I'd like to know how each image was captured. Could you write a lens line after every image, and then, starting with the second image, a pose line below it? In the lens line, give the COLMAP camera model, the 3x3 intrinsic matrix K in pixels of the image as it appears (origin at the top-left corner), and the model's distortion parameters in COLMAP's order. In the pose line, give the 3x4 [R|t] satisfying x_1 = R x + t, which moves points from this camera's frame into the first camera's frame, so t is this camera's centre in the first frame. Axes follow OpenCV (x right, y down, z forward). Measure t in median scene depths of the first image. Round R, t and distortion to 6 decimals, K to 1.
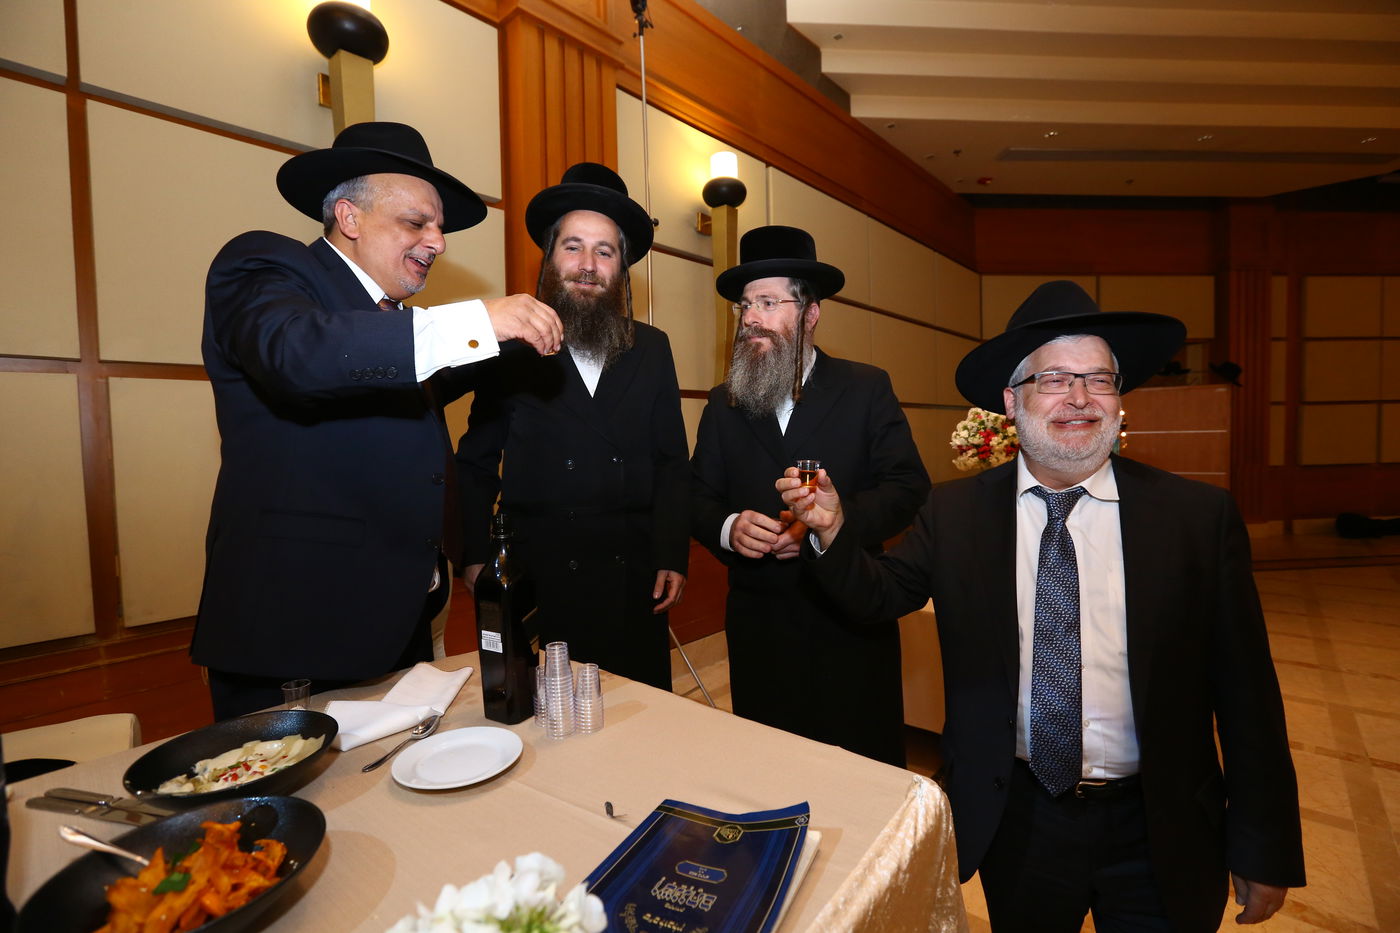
lens RADIAL K [[645.9, 0, 694.5], [0, 645.9, 463.2], [0, 0, 1]] dist [-0.052888, 0.018442]
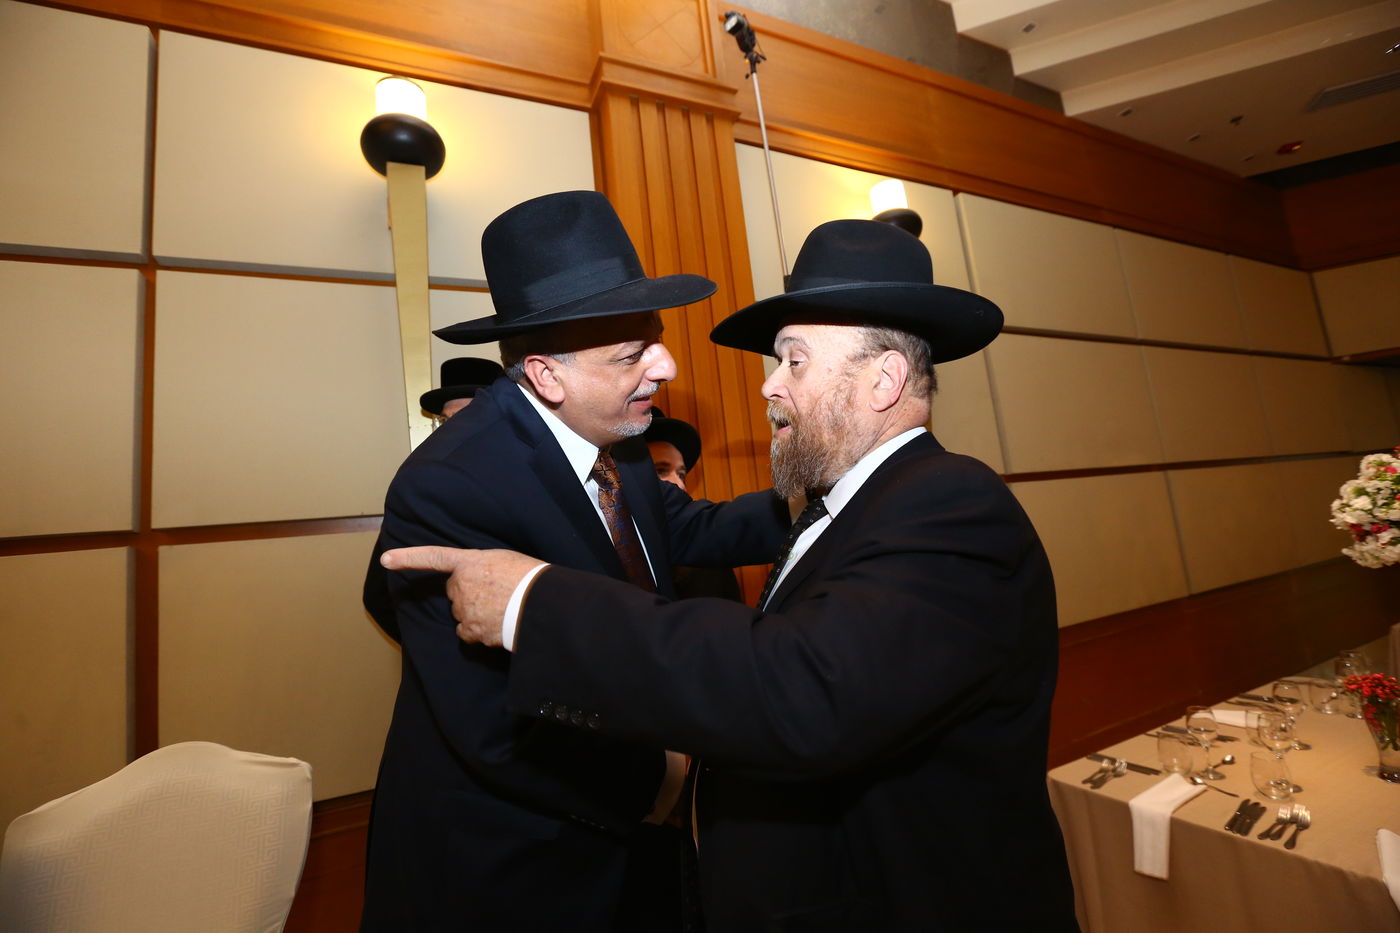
lens RADIAL K [[605.7, 0, 725.3], [0, 605.7, 464.2], [0, 0, 1]] dist [-0.034489, 0.009095]
pose [[0.922133, -0.129634, -0.364508, 0.100340], [0.072983, 0.983562, -0.165164, -0.034250], [0.379927, 0.125700, 0.916436, 0.311092]]
